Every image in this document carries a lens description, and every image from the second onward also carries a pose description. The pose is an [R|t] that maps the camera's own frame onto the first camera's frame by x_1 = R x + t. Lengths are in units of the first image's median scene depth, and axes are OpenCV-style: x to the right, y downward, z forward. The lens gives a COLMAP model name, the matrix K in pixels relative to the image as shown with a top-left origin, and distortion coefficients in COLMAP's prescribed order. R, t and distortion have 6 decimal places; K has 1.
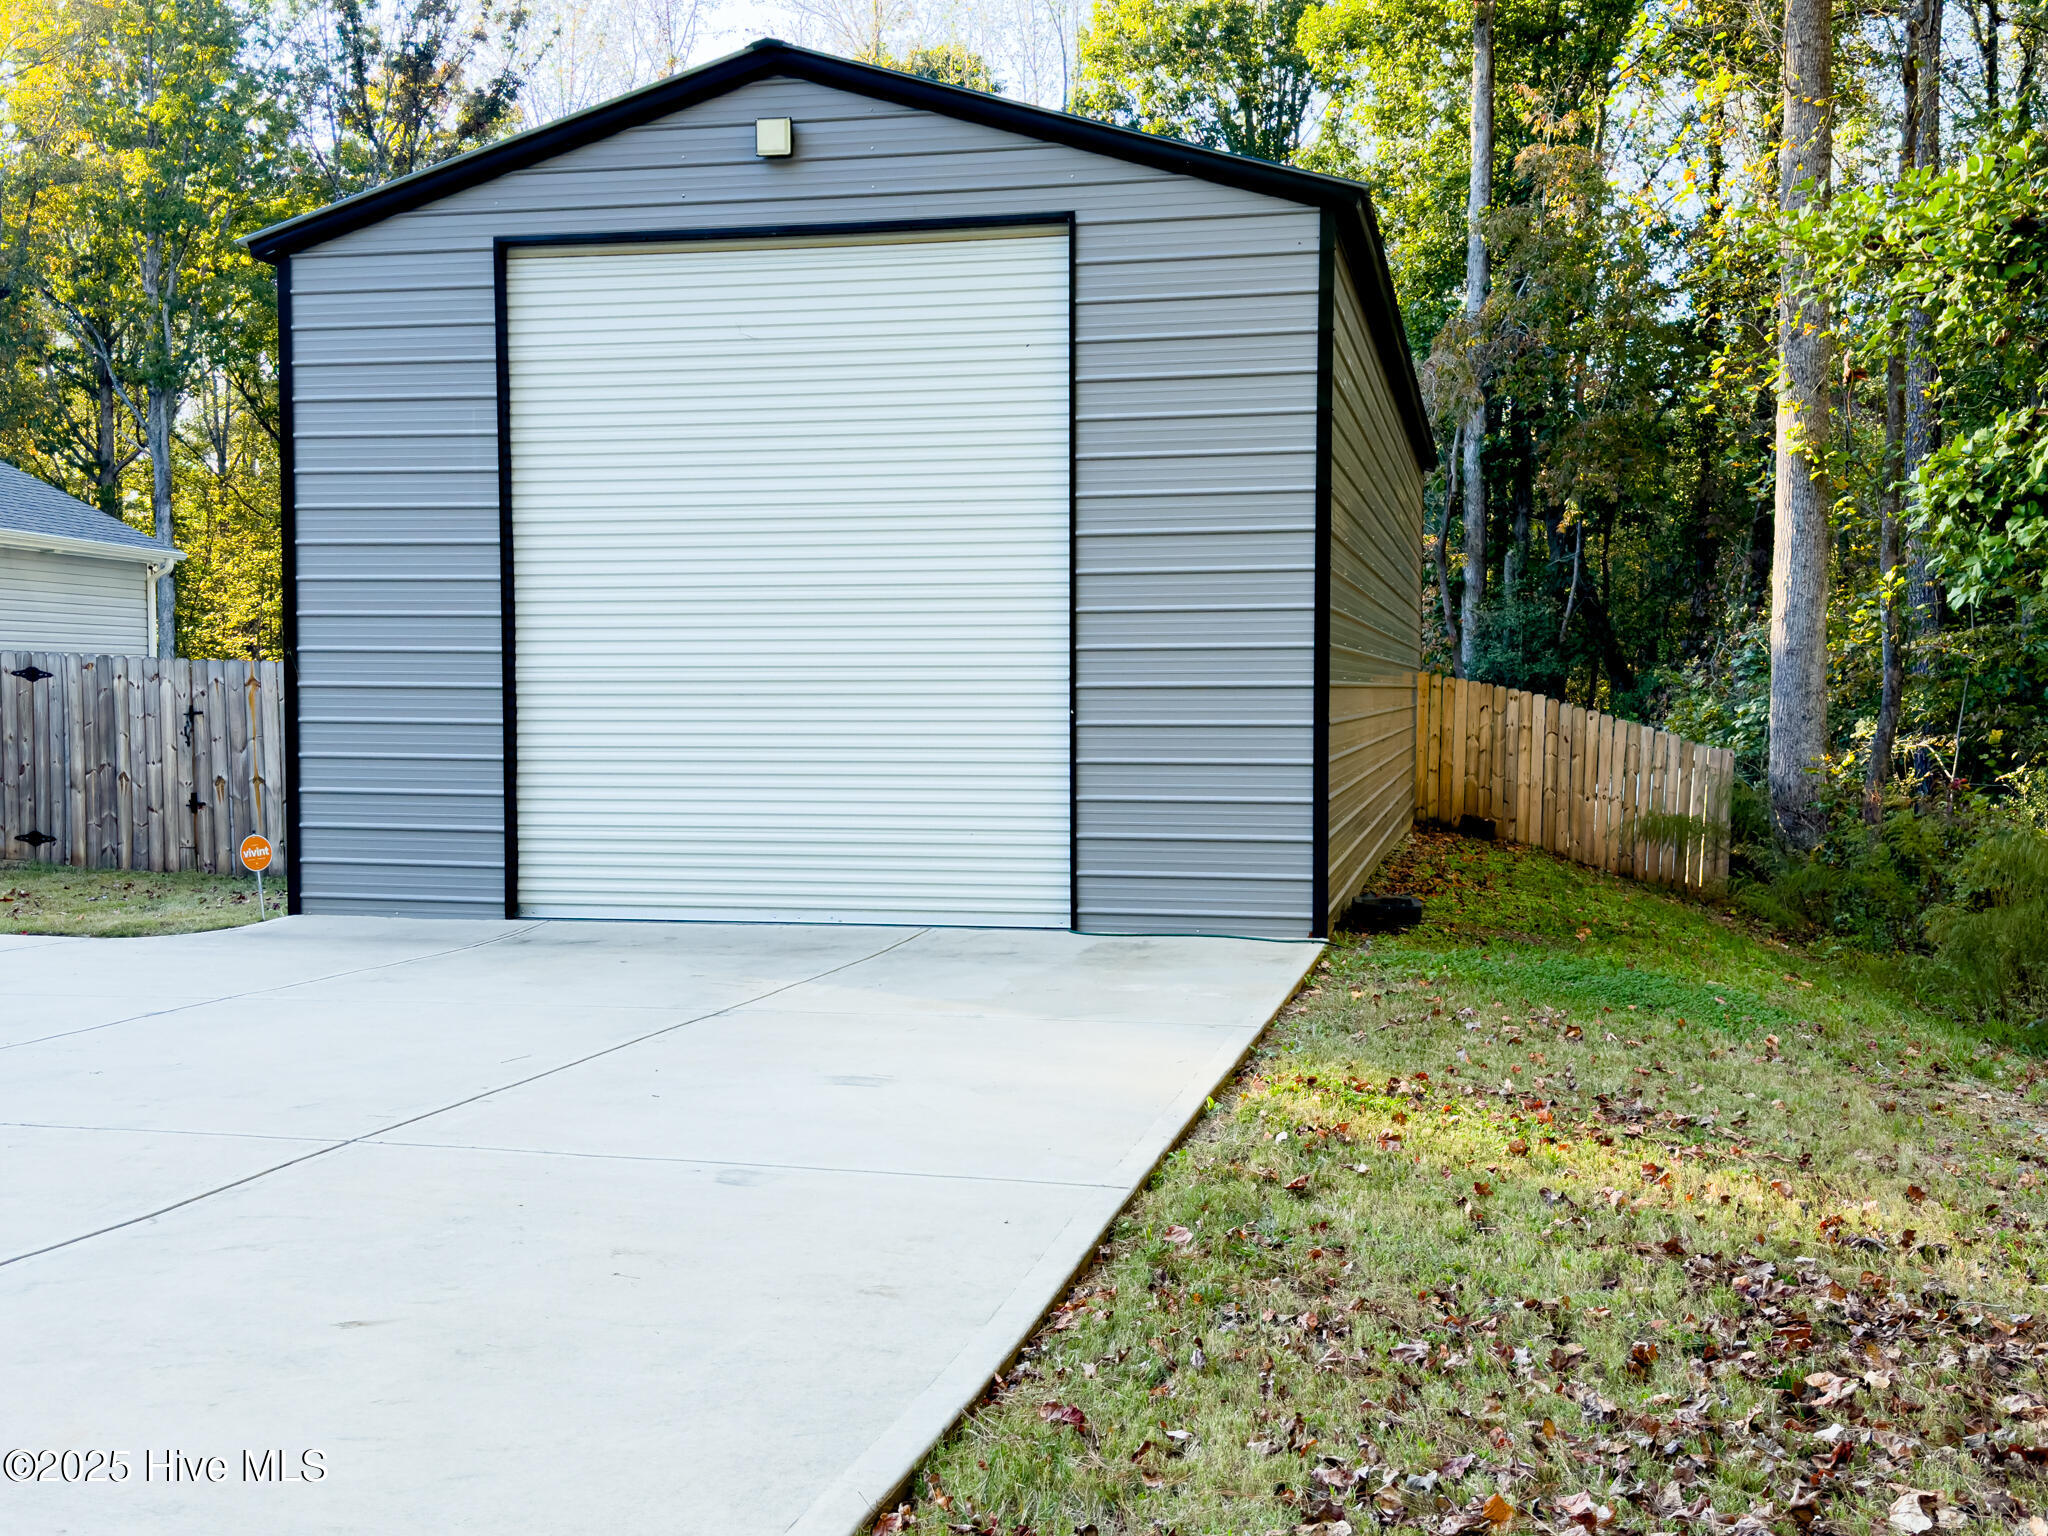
lens RADIAL K [[2123.0, 0, 1026.4], [0, 2123.0, 769.1], [0, 0, 1]] dist [0.202122, -0.460059]
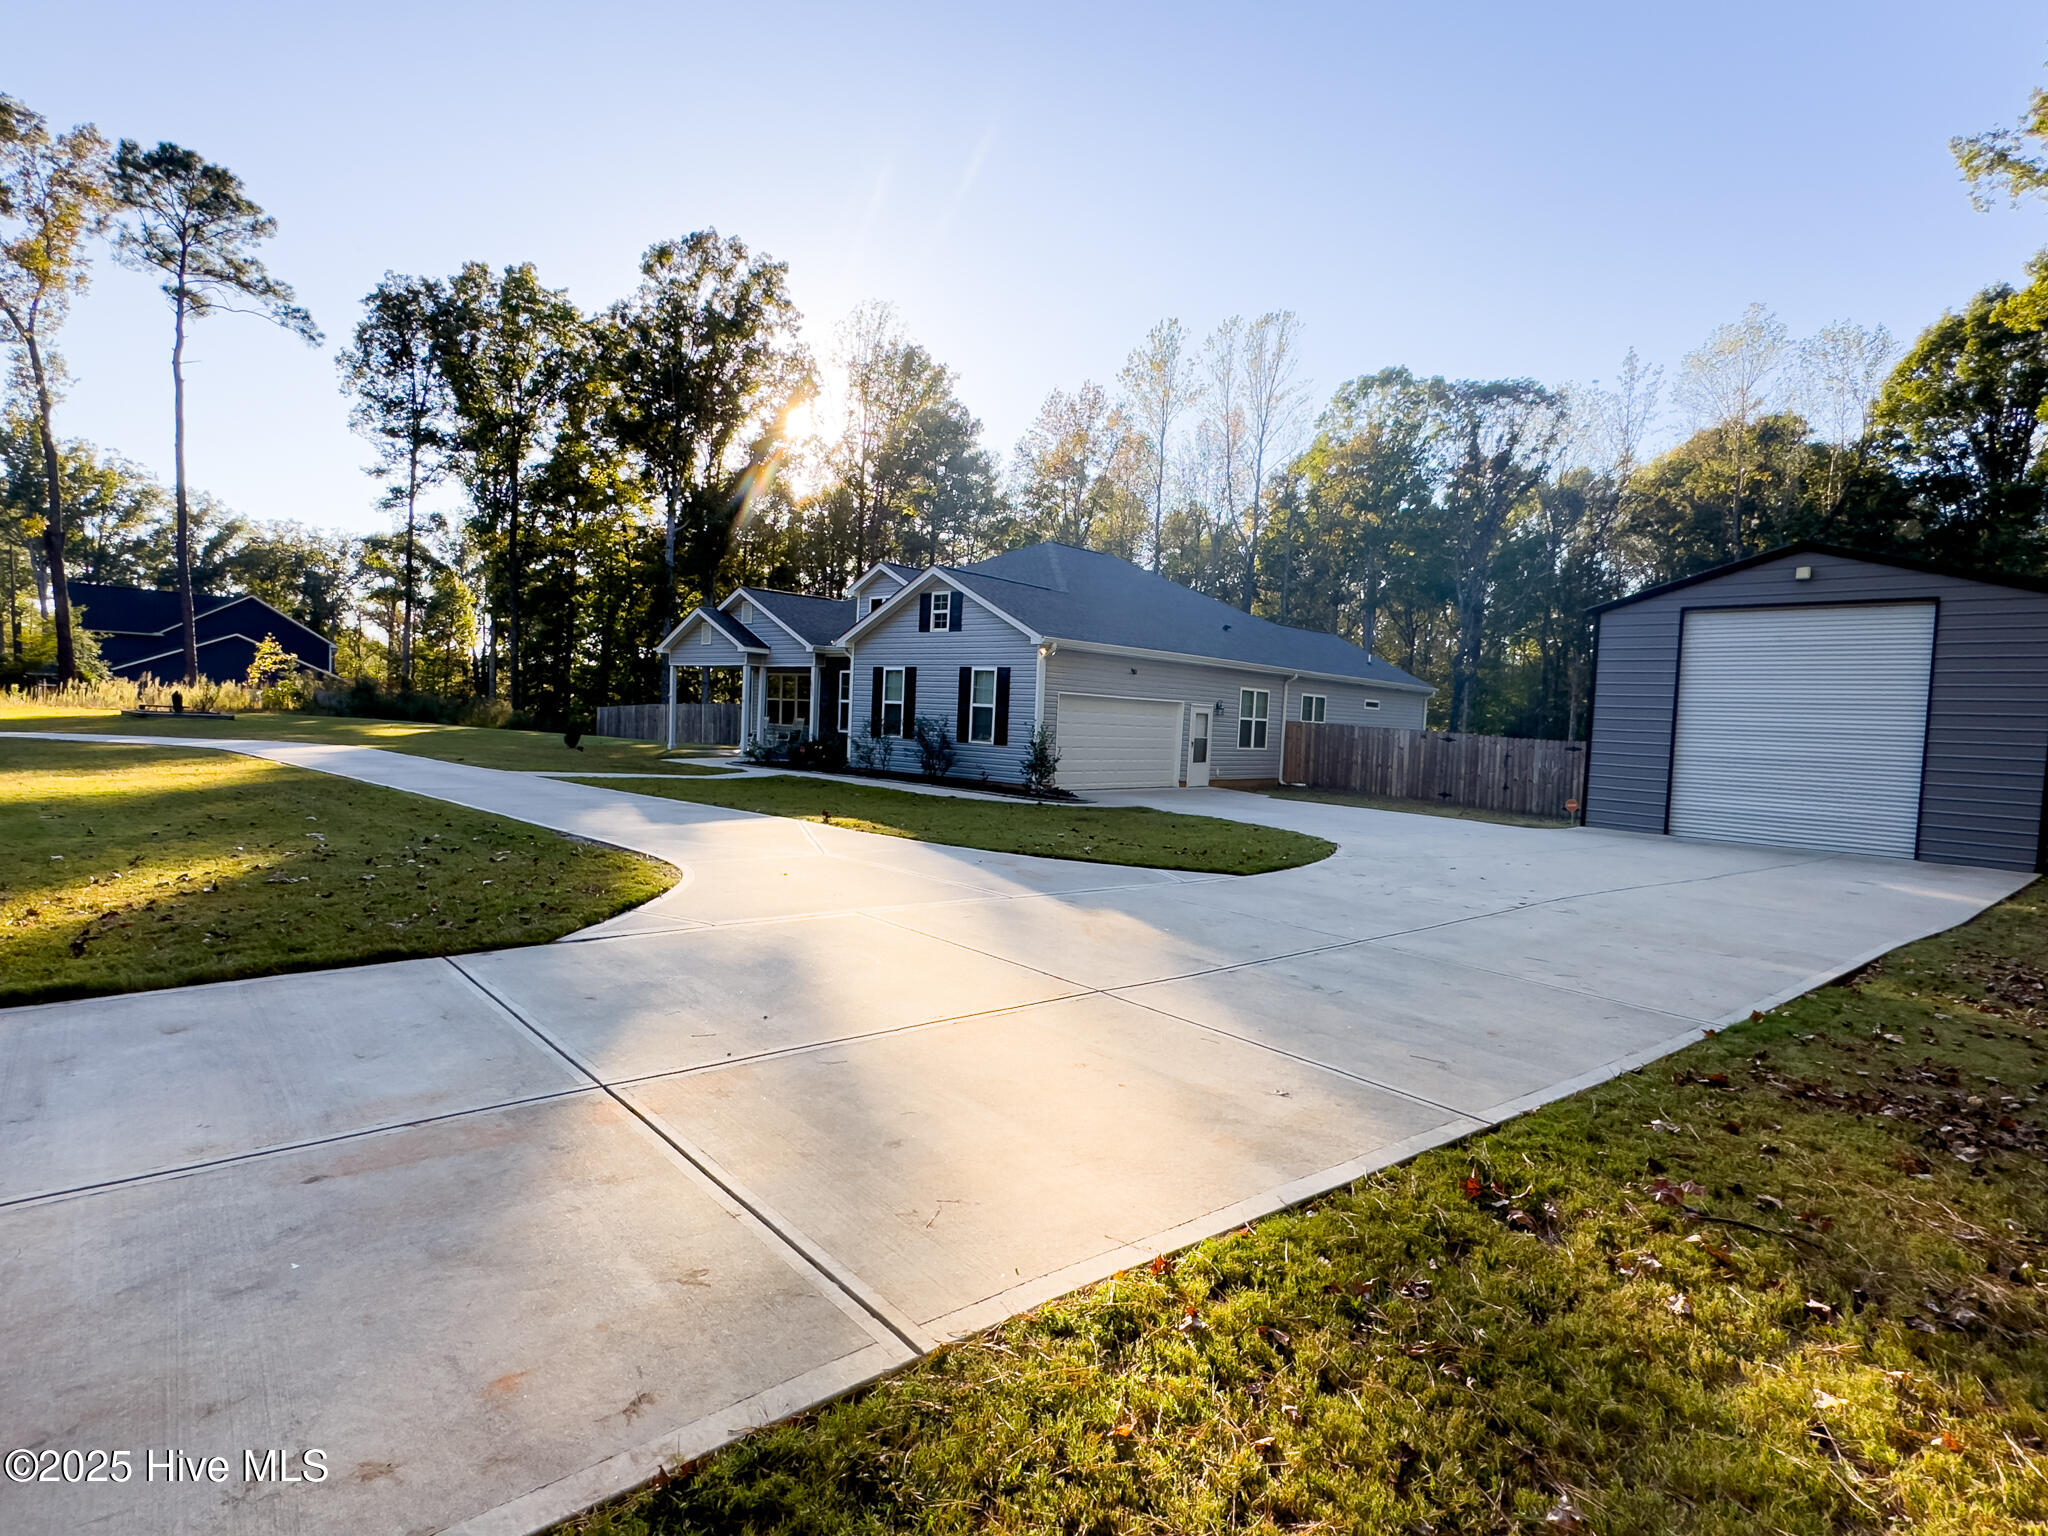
lens RADIAL K [[1061.4, 0, 1022.7], [0, 1061.4, 771.5], [0, 0, 1]] dist [-0.000774, -0.000422]
pose [[0.816447, 0.066425, -0.573587, -0.129680], [-0.066081, 0.997583, 0.021465, 0.009458], [0.573627, 0.020378, 0.818863, -0.710118]]
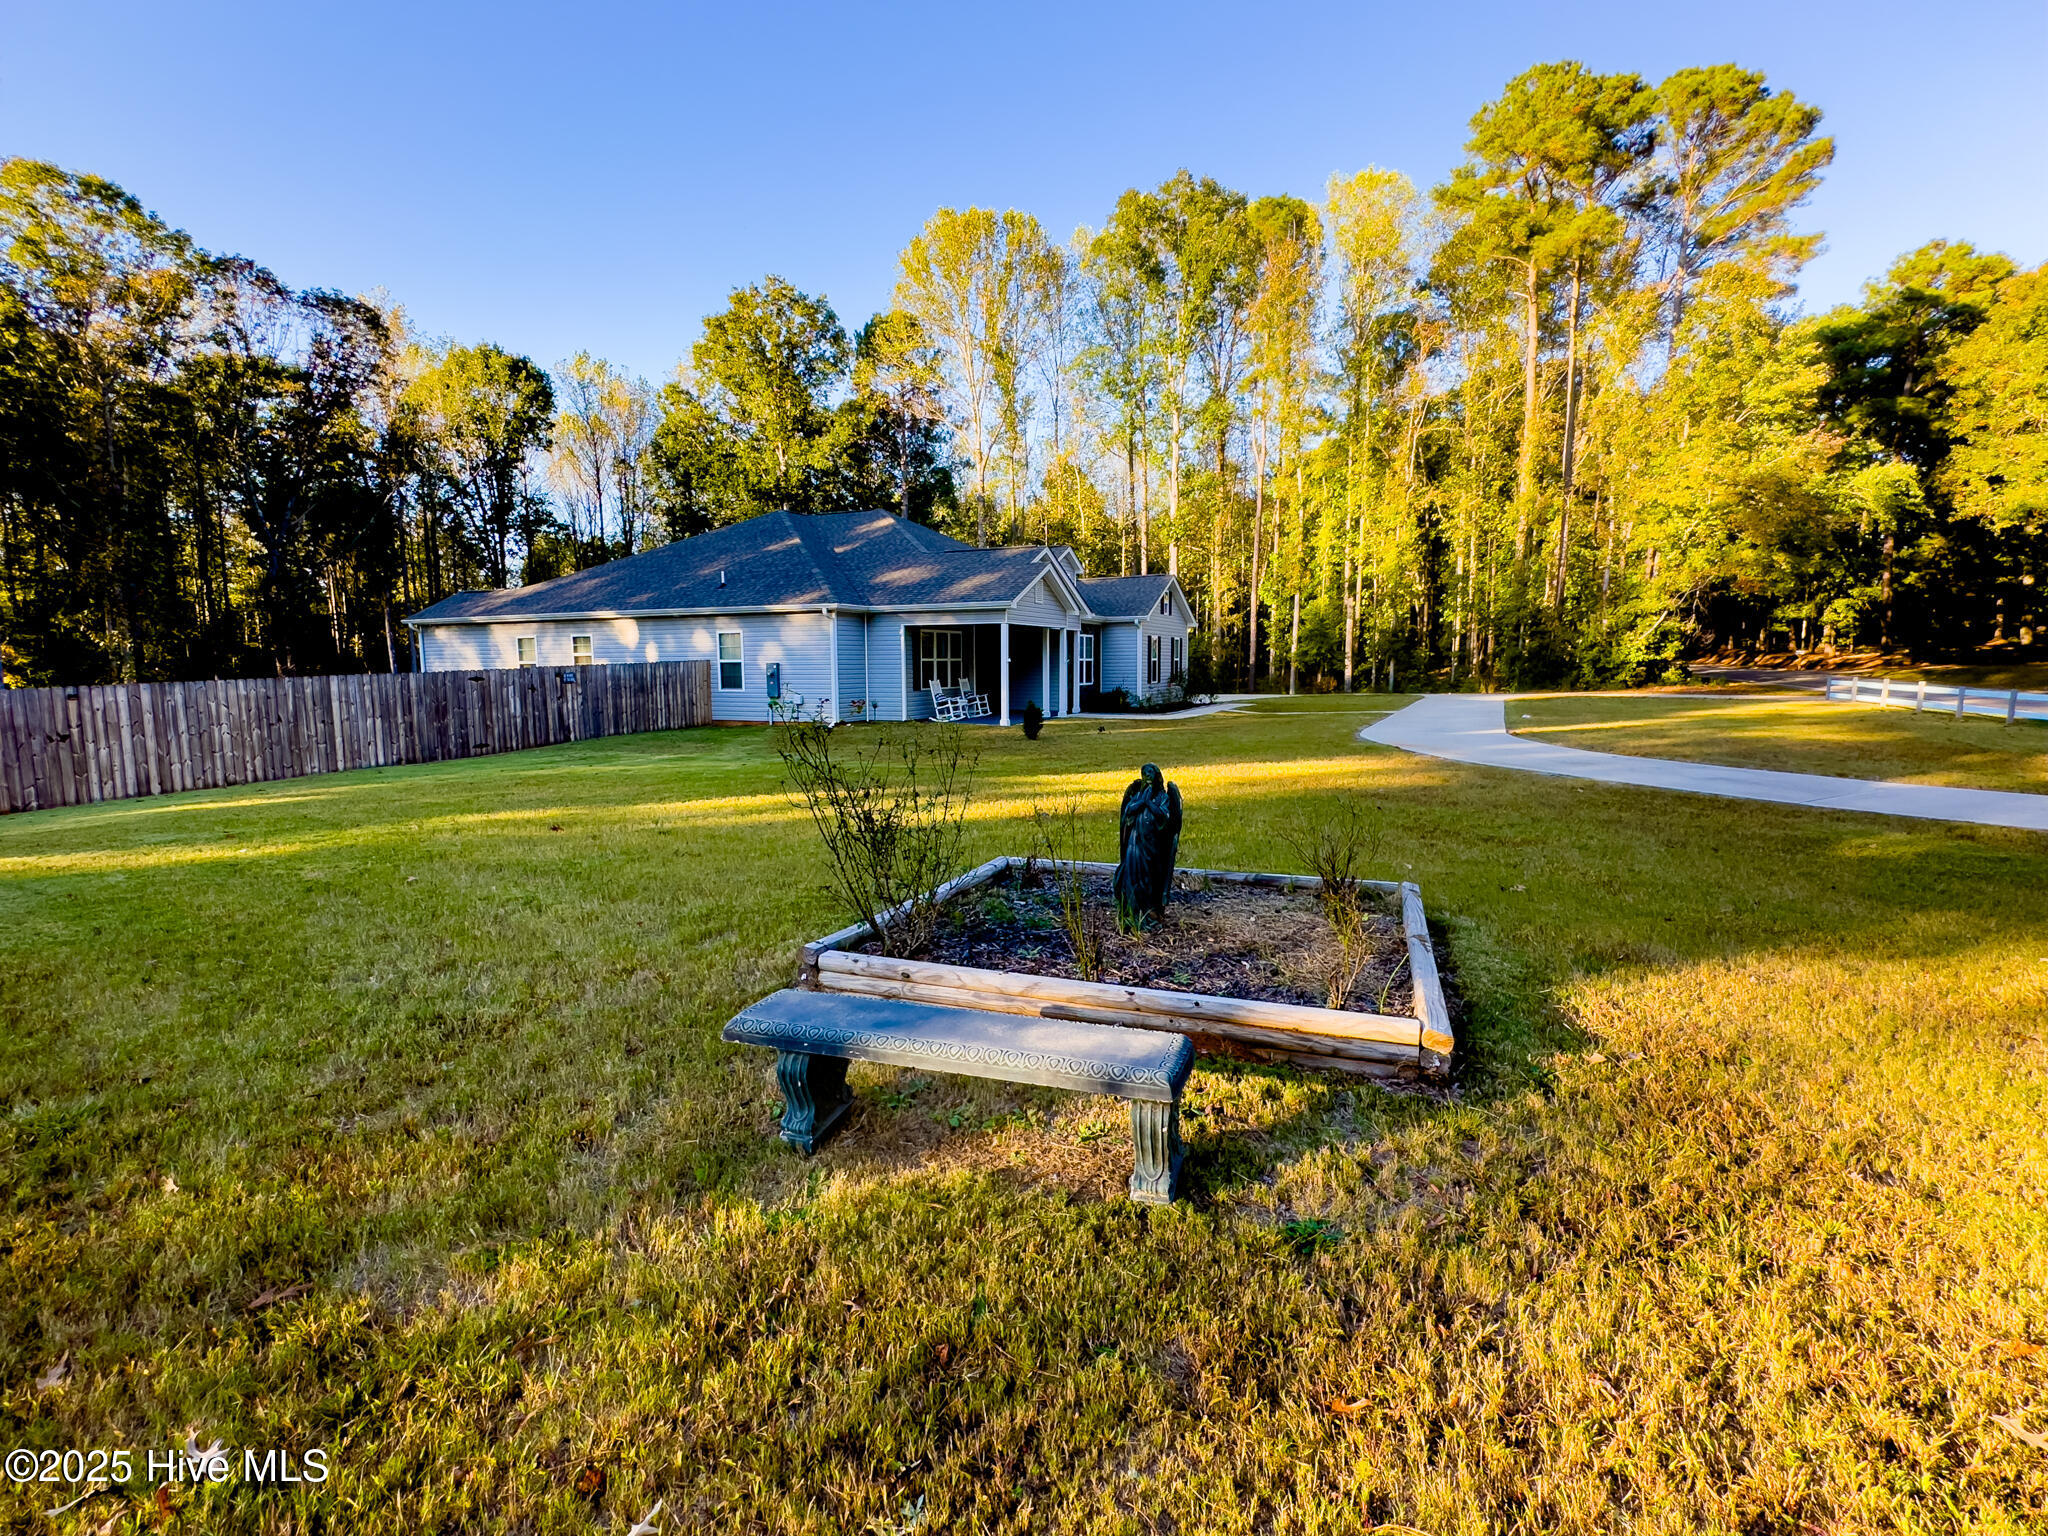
lens RADIAL K [[950.6, 0, 1013.5], [0, 950.6, 767.6], [0, 0, 1]] dist [0.001581, -0.000936]
pose [[0.319938, -0.102012, 0.941930, -3.823963], [0.039302, 0.994760, 0.094384, -0.024150], [-0.946623, 0.006823, 0.322271, 0.210386]]
